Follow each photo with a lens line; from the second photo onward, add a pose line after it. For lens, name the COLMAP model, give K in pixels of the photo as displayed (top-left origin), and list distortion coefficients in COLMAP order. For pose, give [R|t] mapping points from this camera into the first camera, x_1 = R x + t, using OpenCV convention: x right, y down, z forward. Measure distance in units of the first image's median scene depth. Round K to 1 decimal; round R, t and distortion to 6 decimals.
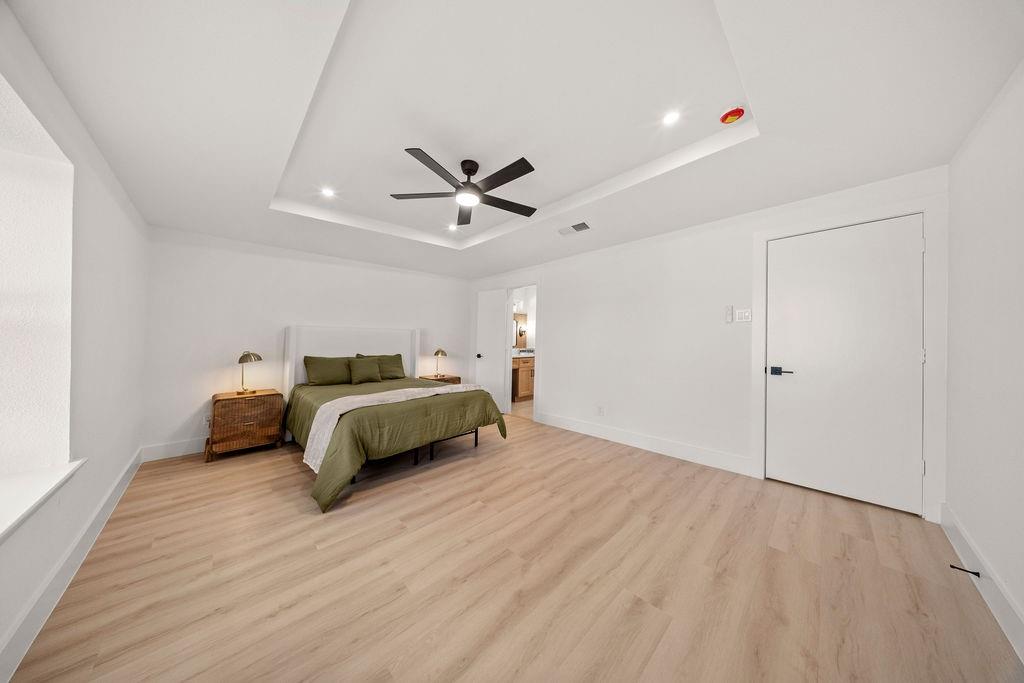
lens RADIAL K [[305.1, 0, 507.5], [0, 305.1, 342.9], [0, 0, 1]] dist [0.001079, -0.000882]
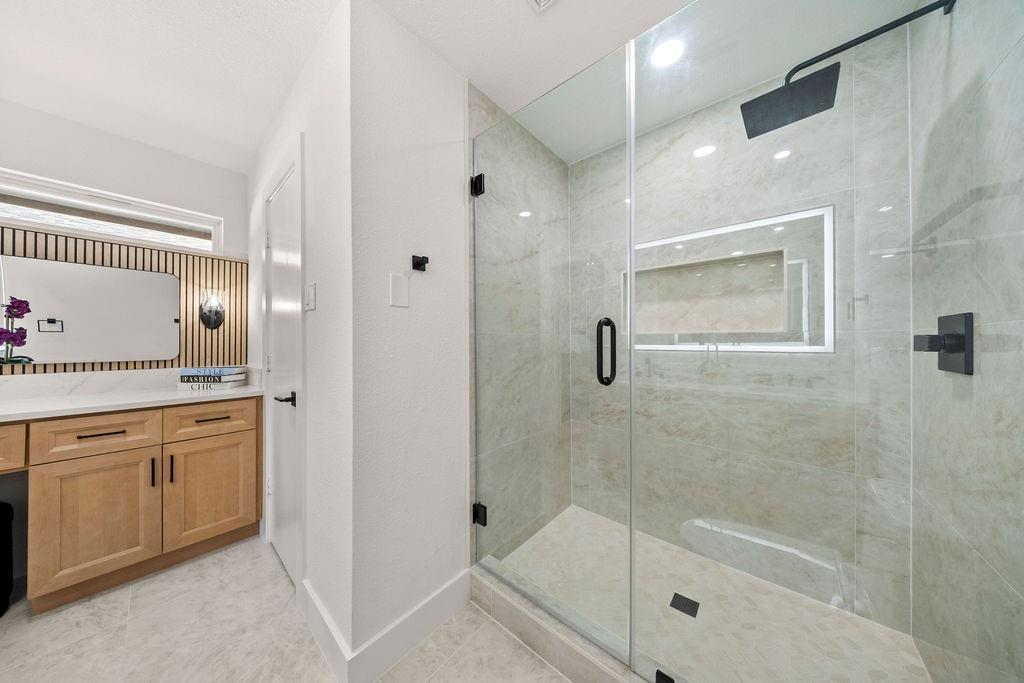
lens RADIAL K [[305.1, 0, 498.9], [0, 305.1, 341.9], [0, 0, 1]] dist [0.001079, -0.000882]
pose [[0.996509, -0.001008, 0.083482, 0.665969], [0.001640, 0.999970, -0.007508, -0.009749], [-0.083472, 0.007619, 0.996481, 1.409702]]
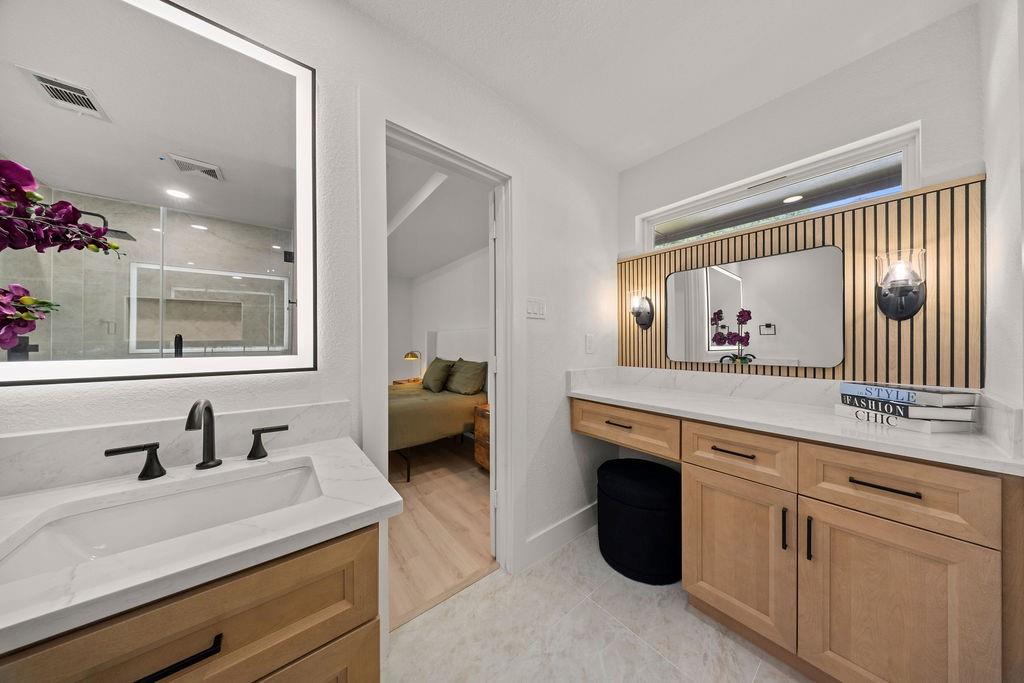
lens RADIAL K [[305.1, 0, 521.8], [0, 305.1, 342.5], [0, 0, 1]] dist [0.001079, -0.000882]
pose [[-0.061182, -0.003761, -0.998120, 0.513736], [-0.009198, 0.999953, -0.003204, -0.009870], [0.998084, 0.008985, -0.061213, 1.670096]]
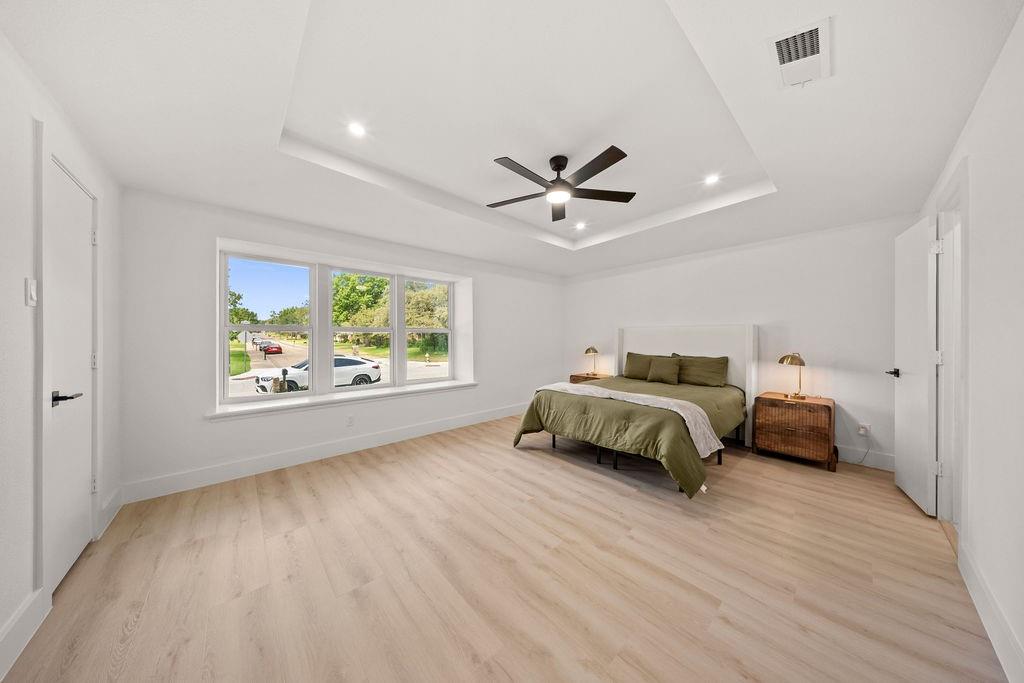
lens RADIAL K [[305.1, 0, 505.6], [0, 305.1, 336.6], [0, 0, 1]] dist [0.001079, -0.000882]
pose [[-0.044888, -0.006141, -0.998973, 0.677112], [-0.009222, 0.999941, -0.005733, -0.008473], [0.998949, 0.008955, -0.044942, 0.693818]]
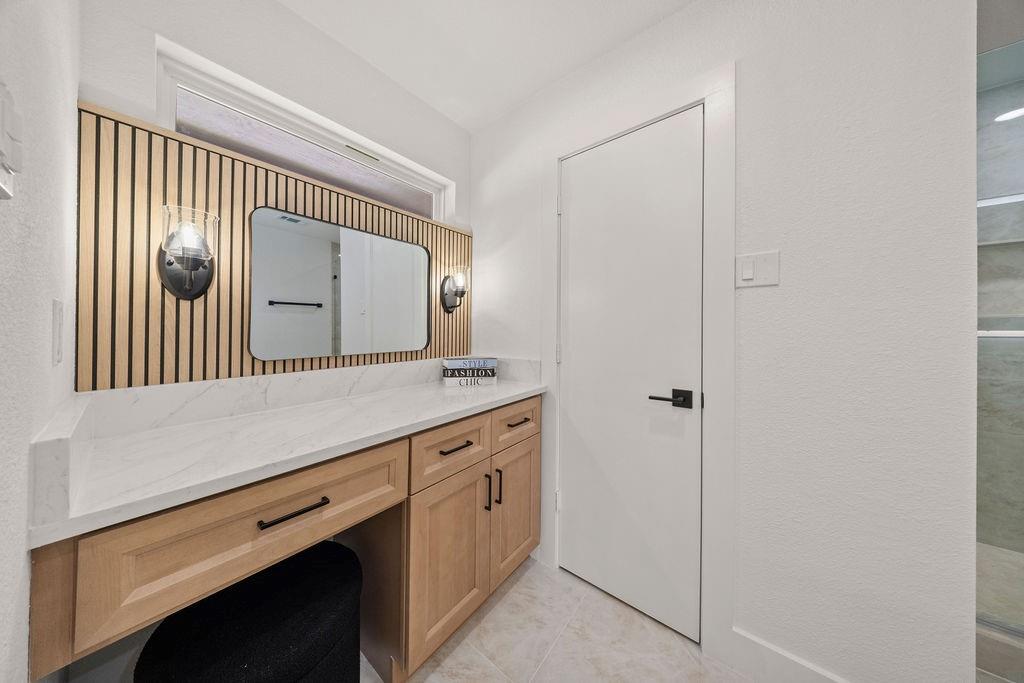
lens RADIAL K [[305.1, 0, 503.9], [0, 305.1, 327.6], [0, 0, 1]] dist [0.001079, -0.000882]
pose [[0.992935, -0.003810, 0.118596, 0.129201], [0.005254, 0.999916, -0.011865, -0.009876], [-0.118541, 0.012405, 0.992872, 1.555519]]
